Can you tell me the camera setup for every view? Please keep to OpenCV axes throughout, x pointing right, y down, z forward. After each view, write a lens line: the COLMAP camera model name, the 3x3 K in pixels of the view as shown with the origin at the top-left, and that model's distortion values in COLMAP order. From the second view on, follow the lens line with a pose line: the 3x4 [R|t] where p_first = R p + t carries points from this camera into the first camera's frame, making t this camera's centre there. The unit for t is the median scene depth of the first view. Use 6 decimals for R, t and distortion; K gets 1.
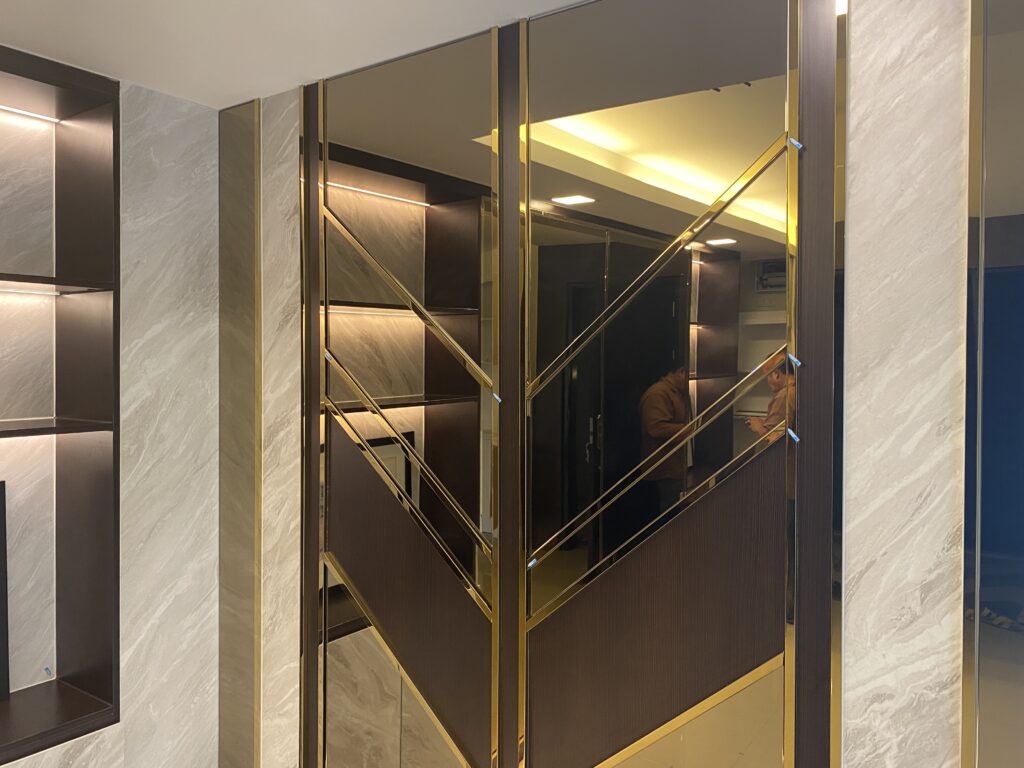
lens RADIAL K [[806.1, 0, 512.3], [0, 806.1, 345.7], [0, 0, 1]] dist [-0.003891, -0.007738]
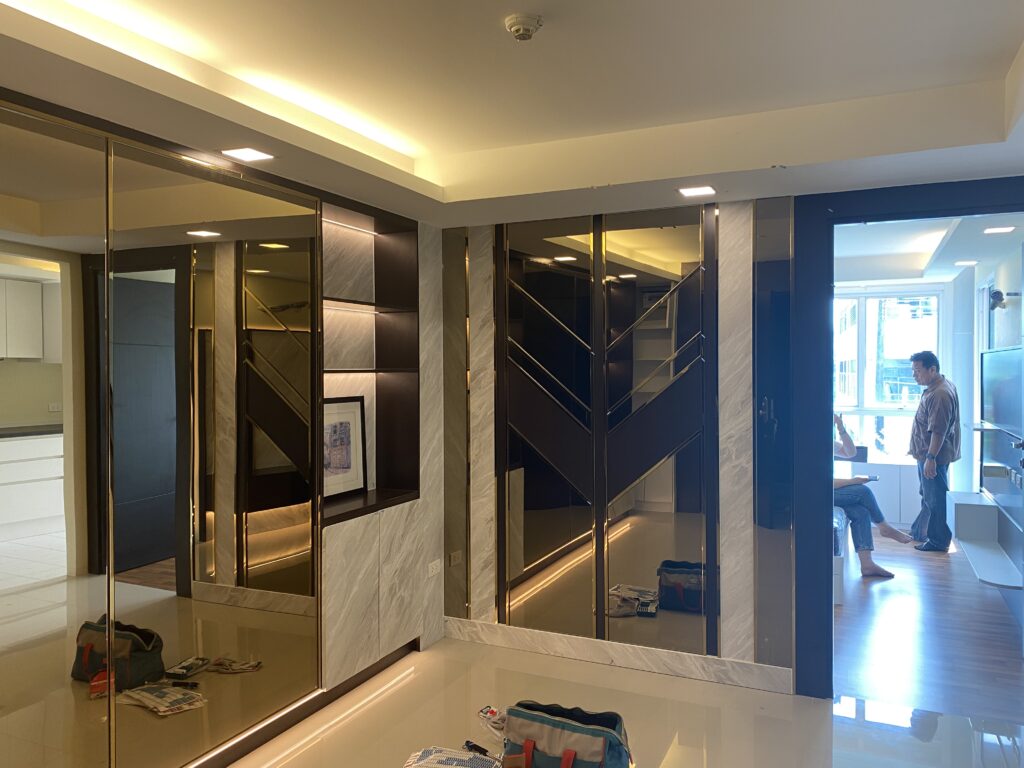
lens RADIAL K [[806.1, 0, 512.3], [0, 806.1, 345.7], [0, 0, 1]] dist [-0.003891, -0.007738]
pose [[0.983284, -0.006748, 0.181955, -0.617650], [0.008425, 0.999929, -0.008442, 0.048976], [-0.181885, 0.009834, 0.983271, -1.266691]]
